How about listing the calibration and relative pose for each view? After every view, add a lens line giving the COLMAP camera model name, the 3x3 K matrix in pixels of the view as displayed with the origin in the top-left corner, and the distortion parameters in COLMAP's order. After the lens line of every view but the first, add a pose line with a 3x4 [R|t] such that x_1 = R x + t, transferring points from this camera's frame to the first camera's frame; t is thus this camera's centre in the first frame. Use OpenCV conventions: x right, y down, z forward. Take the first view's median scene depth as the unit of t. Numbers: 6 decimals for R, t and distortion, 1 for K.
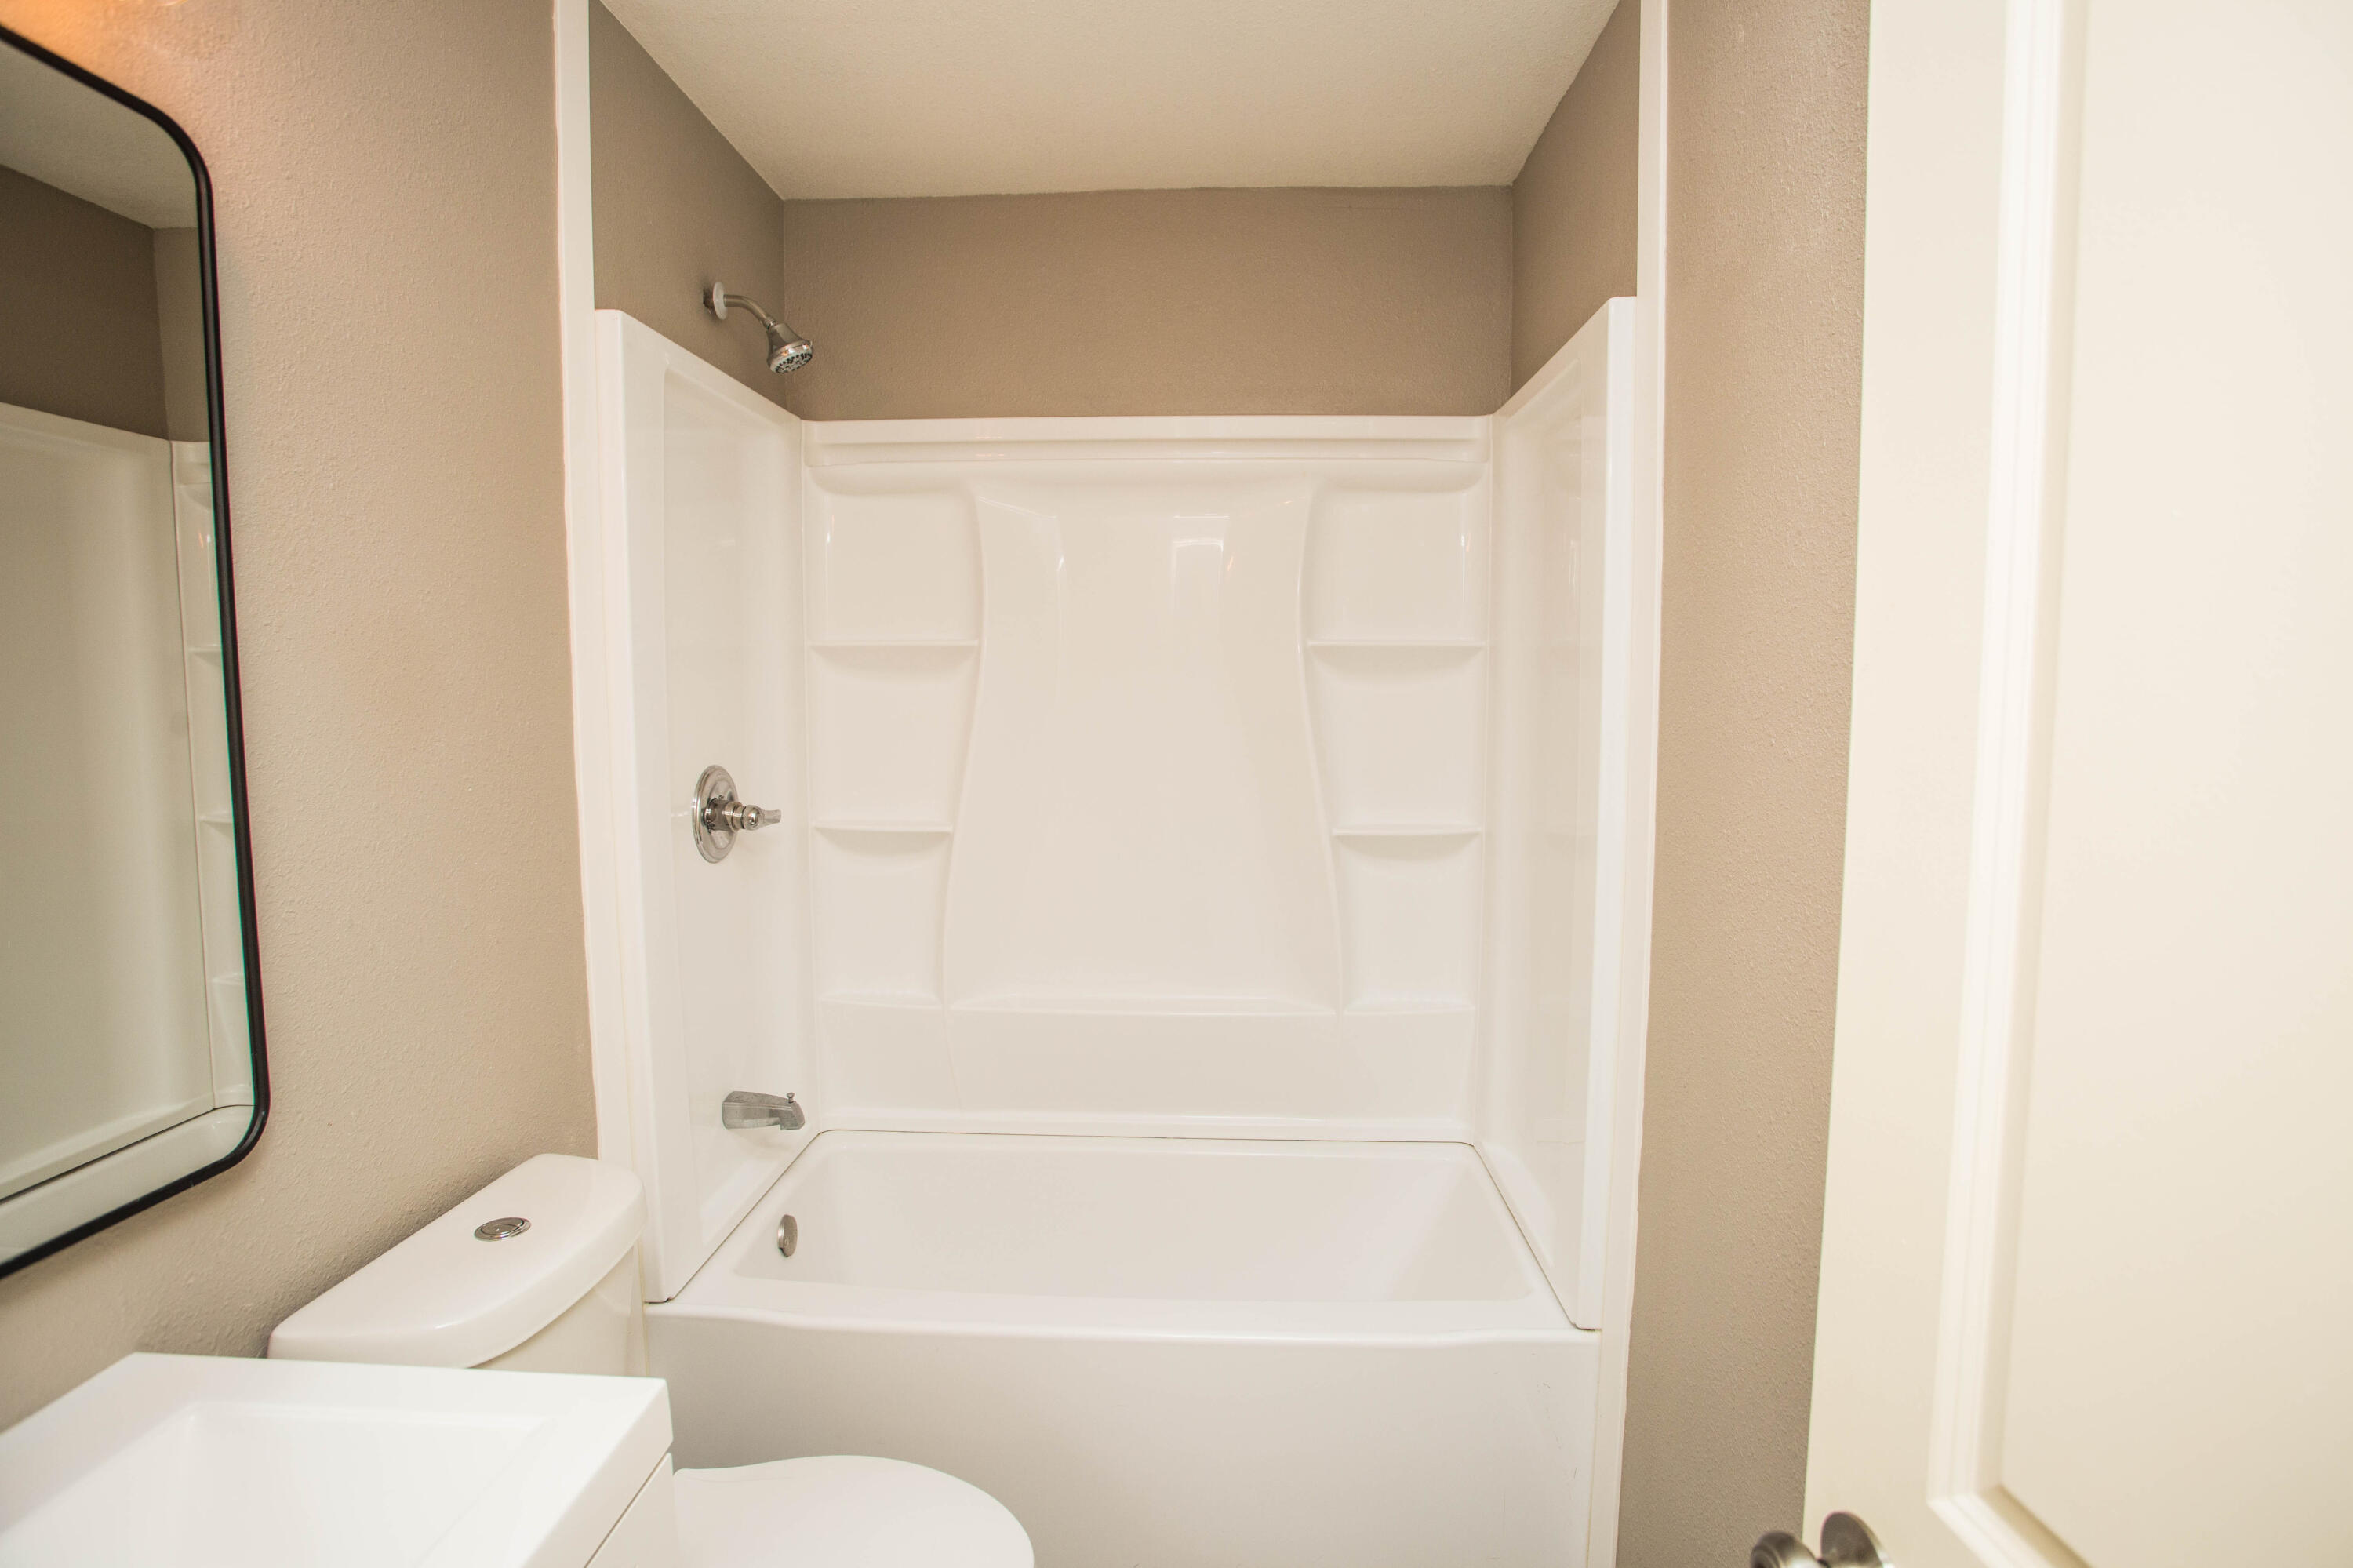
lens RADIAL K [[1144.5, 0, 1166.9], [0, 1144.5, 780.7], [0, 0, 1]] dist [-0.074784, 0.033102]
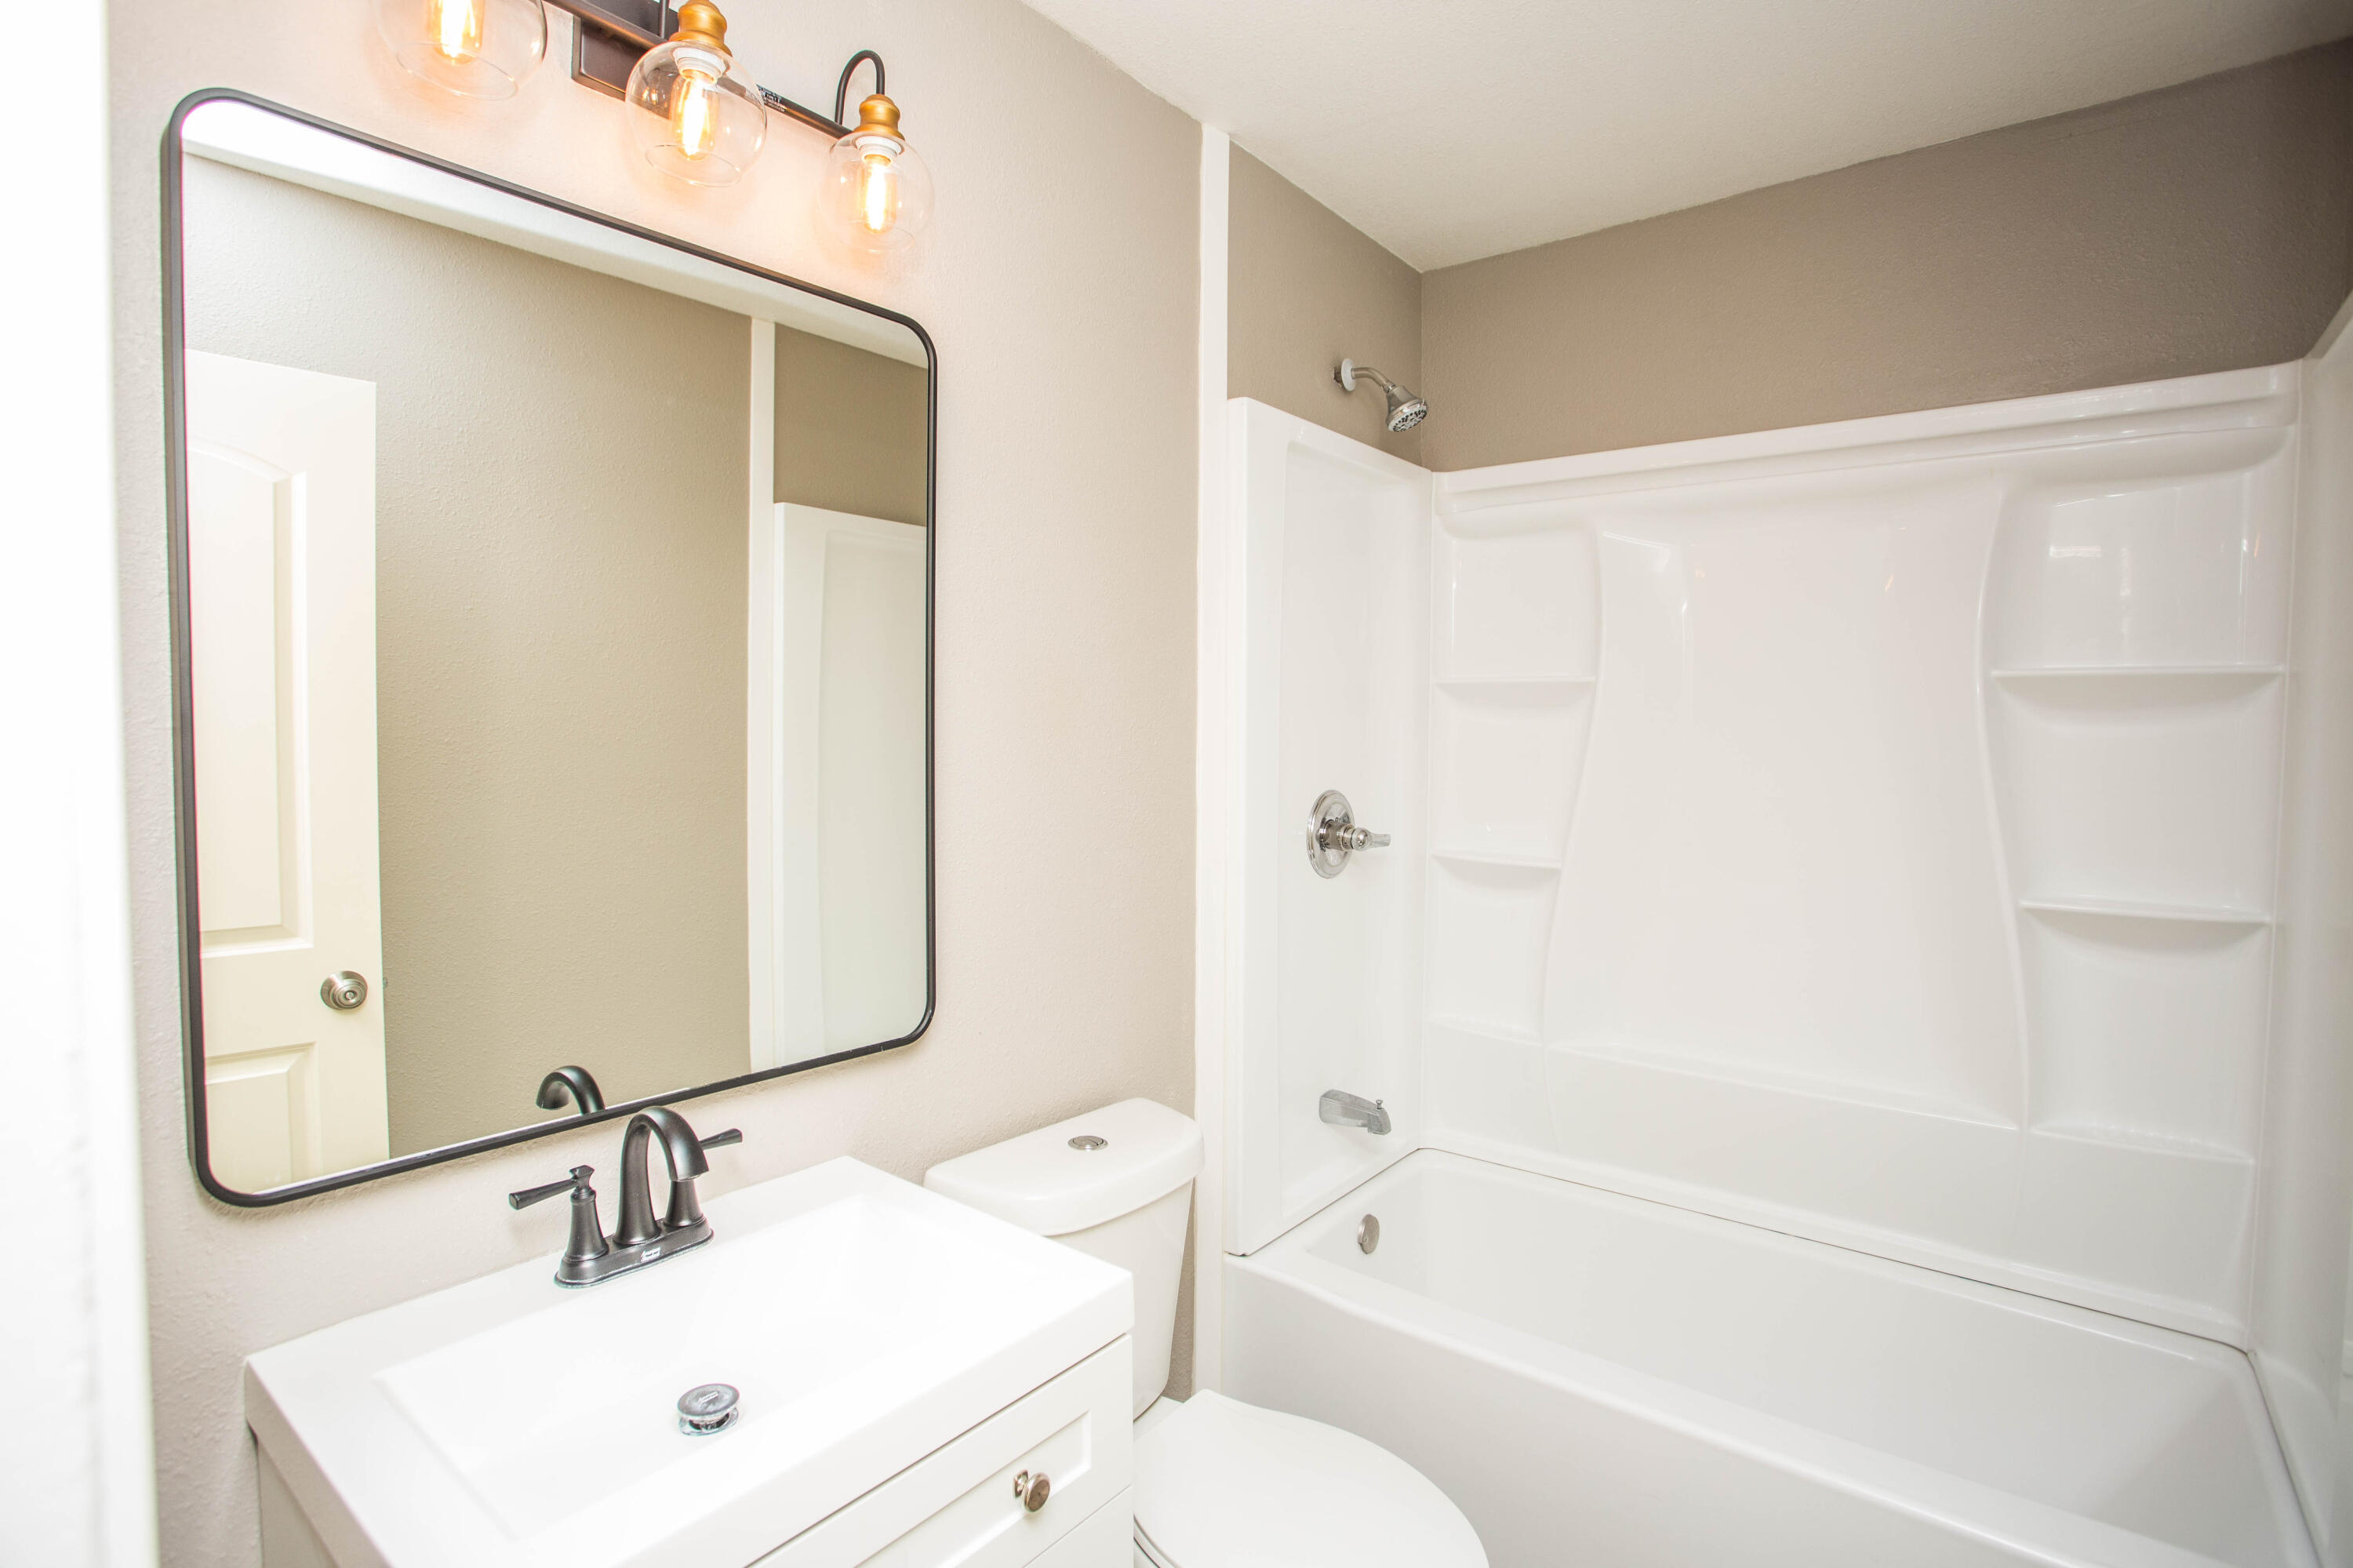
lens RADIAL K [[1144.5, 0, 1166.9], [0, 1144.5, 780.7], [0, 0, 1]] dist [-0.074784, 0.033102]
pose [[0.809595, 0.033836, -0.586013, 0.122006], [-0.059315, 0.997943, -0.024325, 0.014106], [0.583984, 0.054452, 0.809937, -0.001301]]
